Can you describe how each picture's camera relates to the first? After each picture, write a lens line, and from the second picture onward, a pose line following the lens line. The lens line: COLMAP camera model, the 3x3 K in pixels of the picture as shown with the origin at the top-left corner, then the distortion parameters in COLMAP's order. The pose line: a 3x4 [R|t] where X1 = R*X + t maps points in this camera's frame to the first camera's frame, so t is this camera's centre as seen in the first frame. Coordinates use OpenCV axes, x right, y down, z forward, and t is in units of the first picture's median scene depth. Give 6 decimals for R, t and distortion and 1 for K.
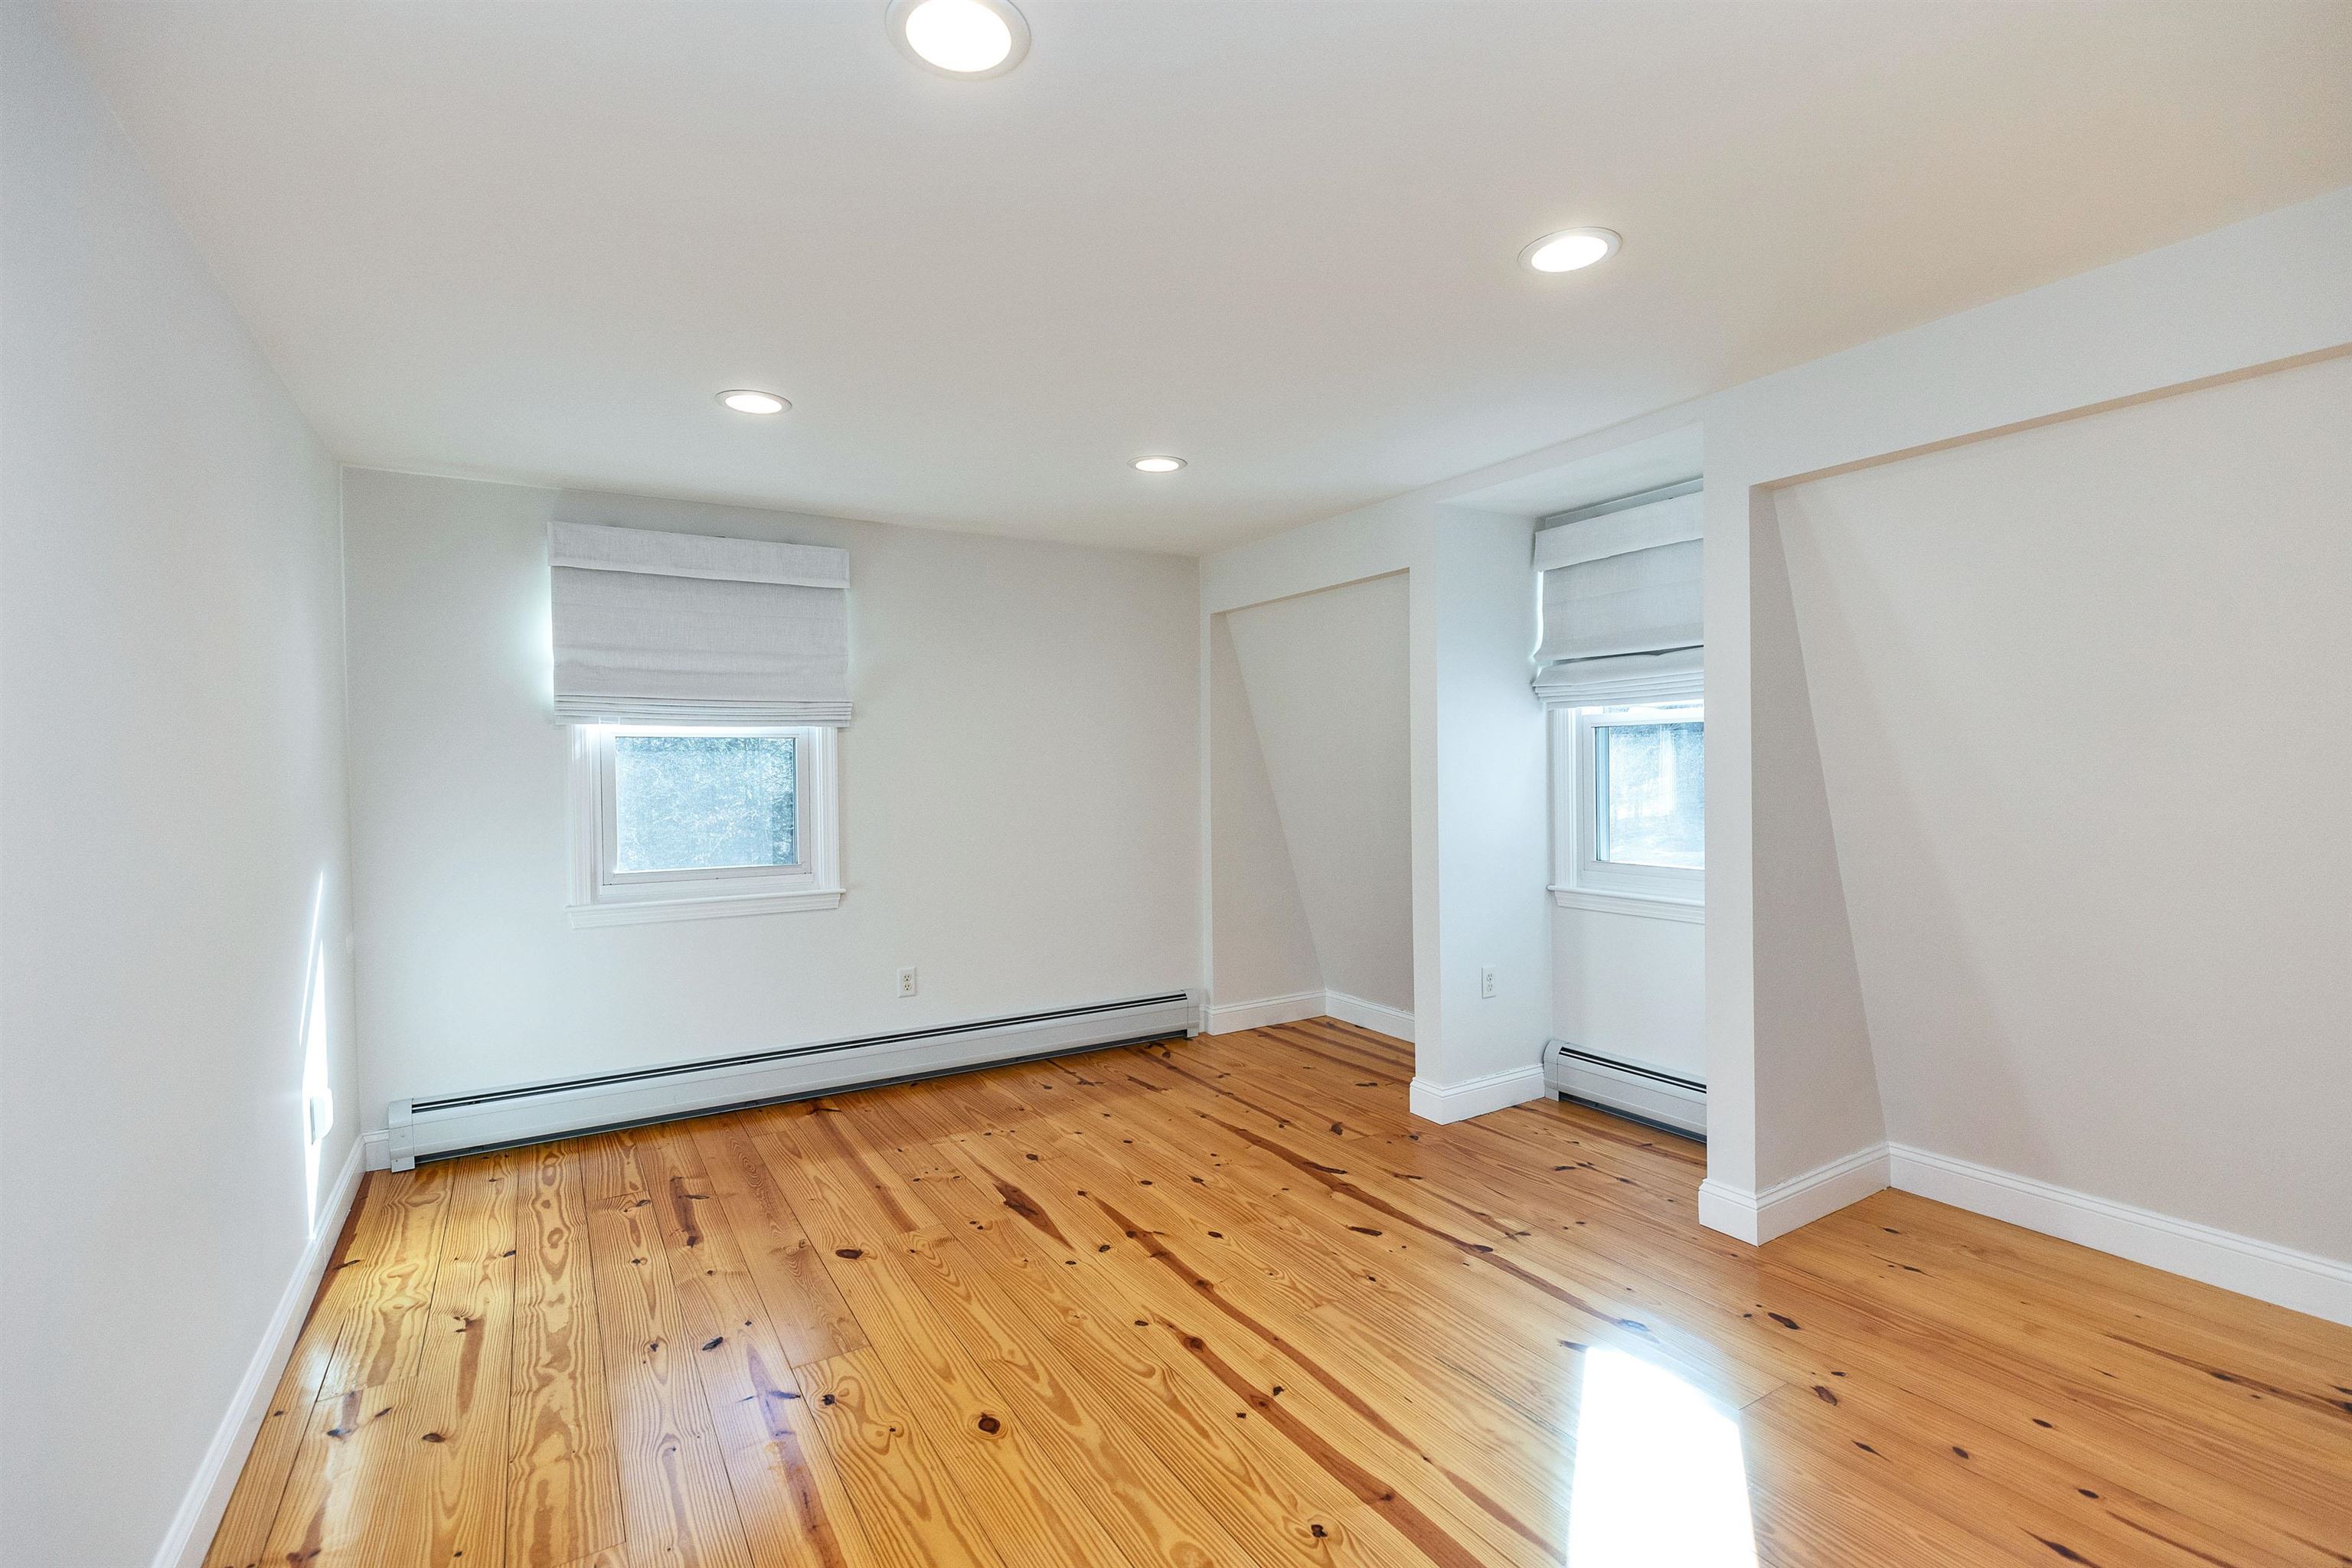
lens RADIAL K [[1057.4, 0, 1172.6], [0, 1057.4, 780.9], [0, 0, 1]] dist [0.001898, 0.000247]
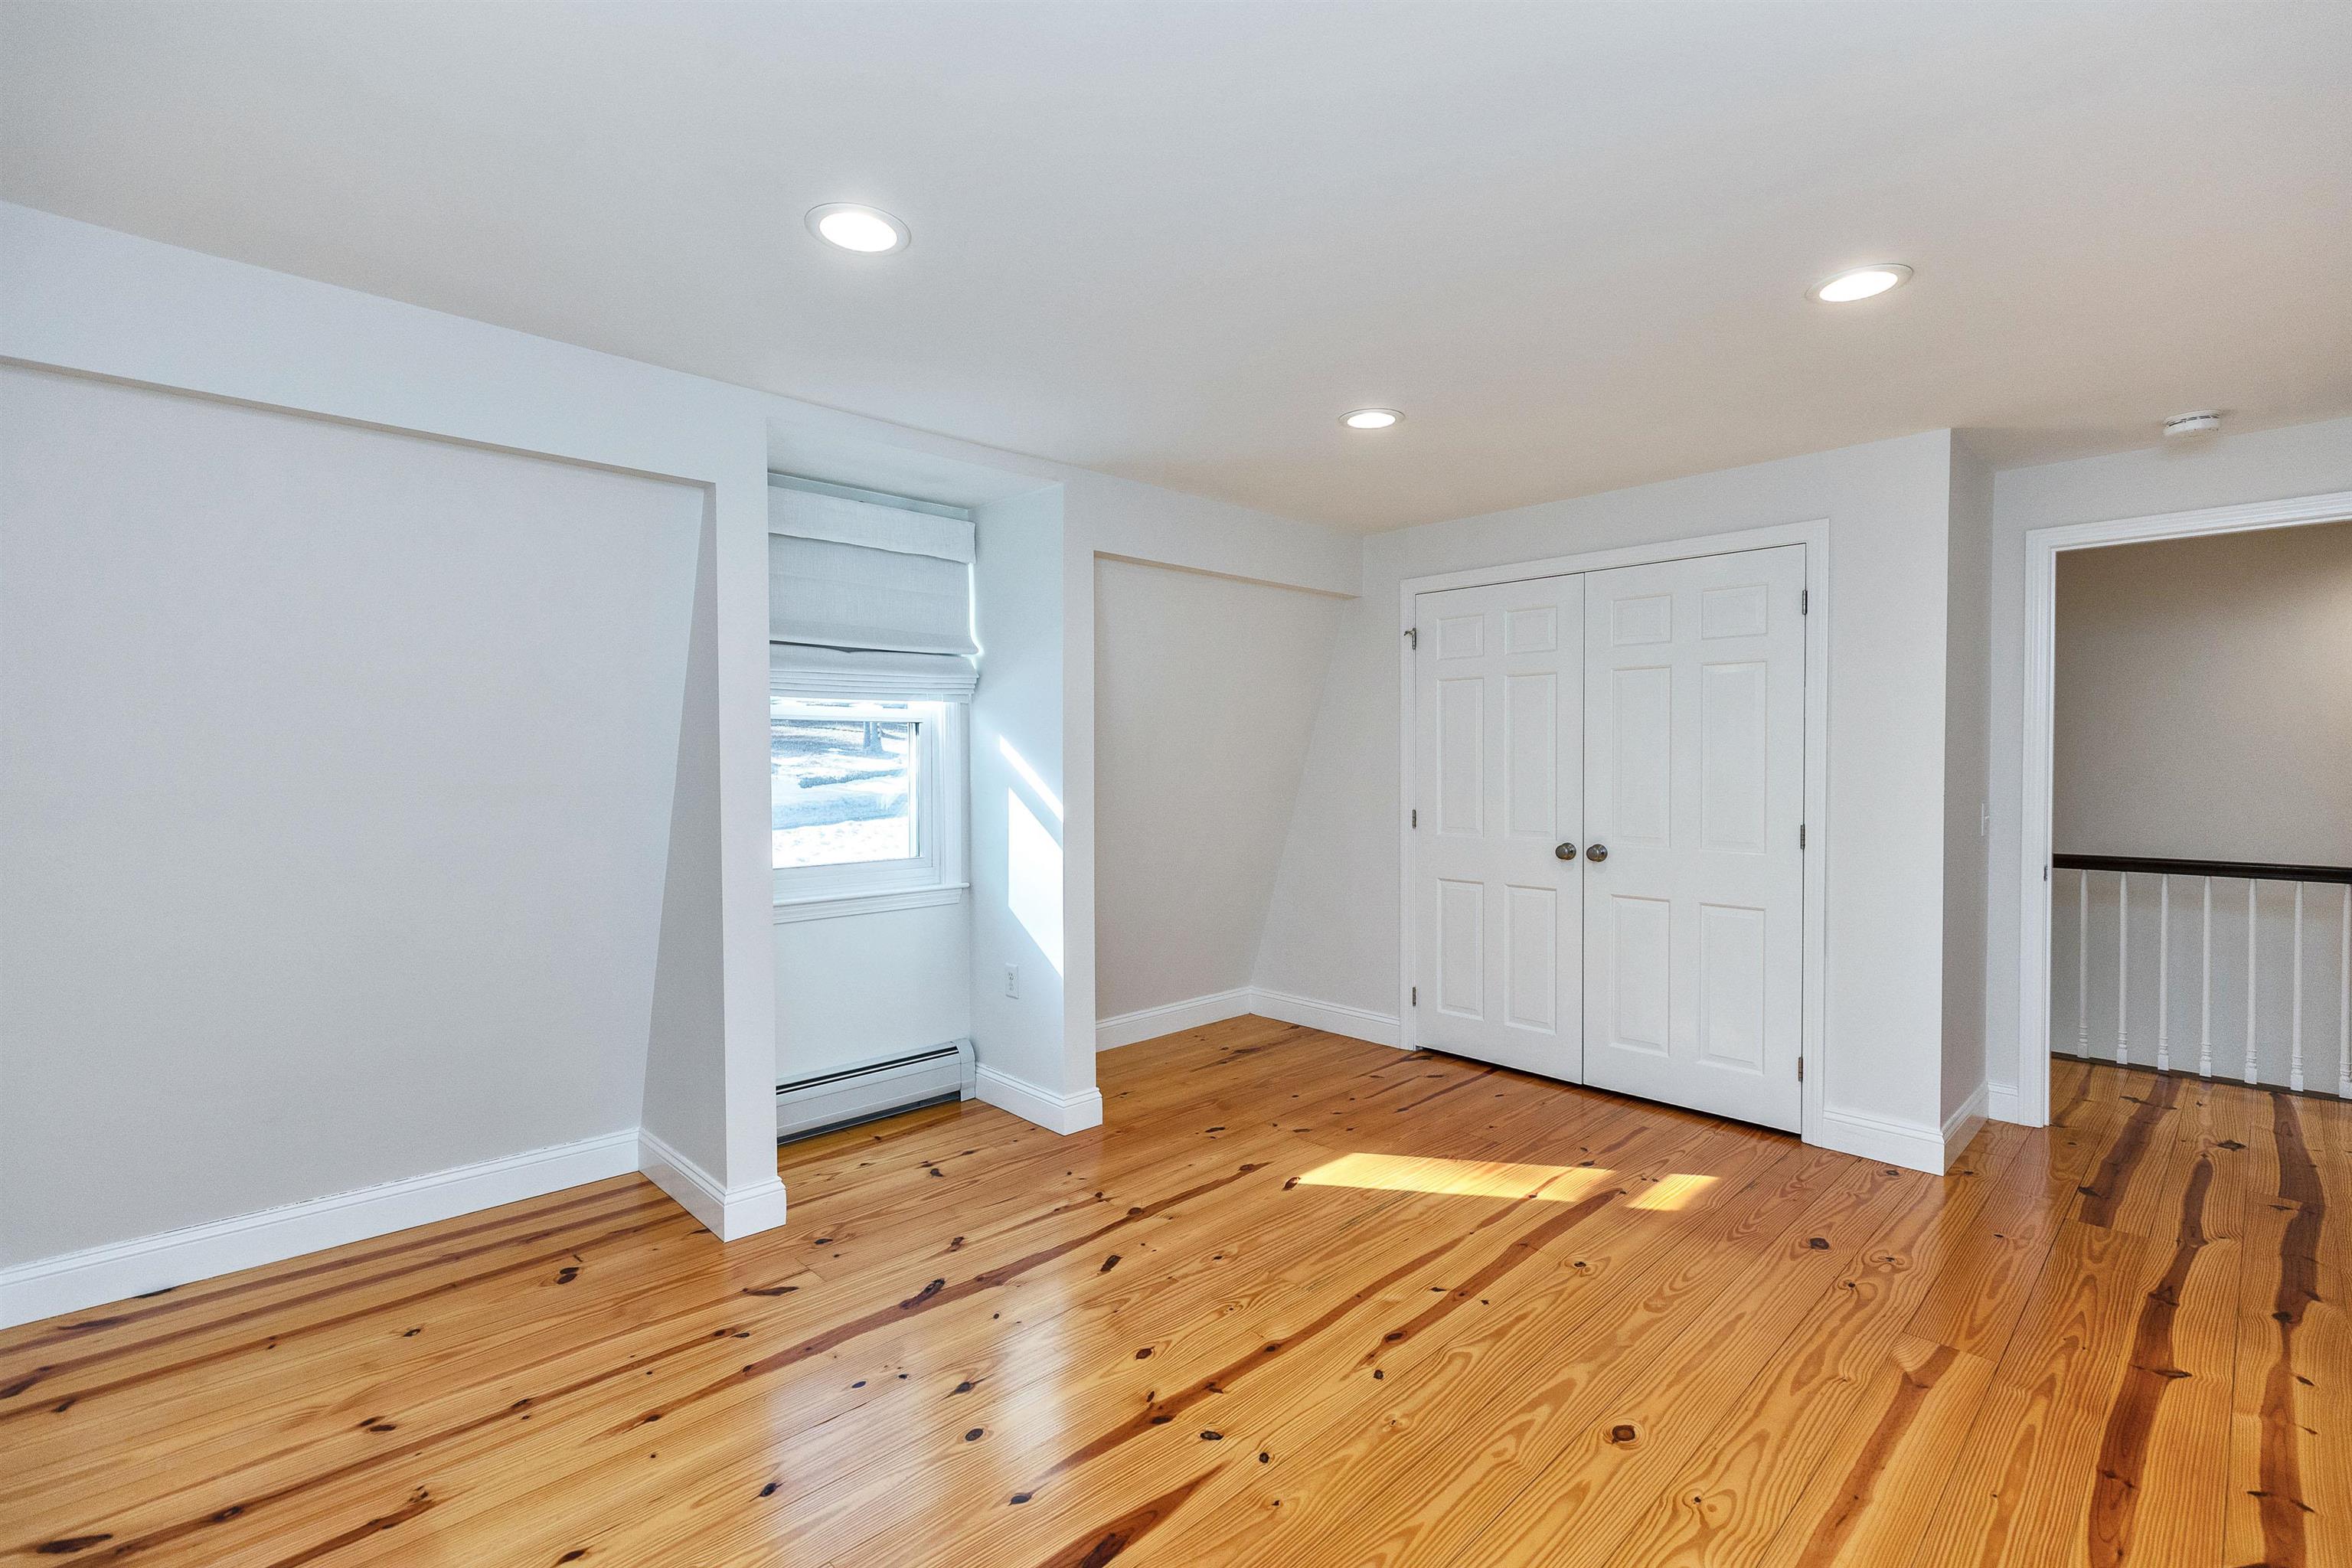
lens RADIAL K [[1057.4, 0, 1172.6], [0, 1057.4, 780.9], [0, 0, 1]] dist [0.001898, 0.000247]
pose [[-0.219516, -0.010747, 0.975550, -0.862338], [0.015211, 0.999780, 0.014437, -0.012496], [-0.975490, 0.018009, -0.219304, 1.348837]]
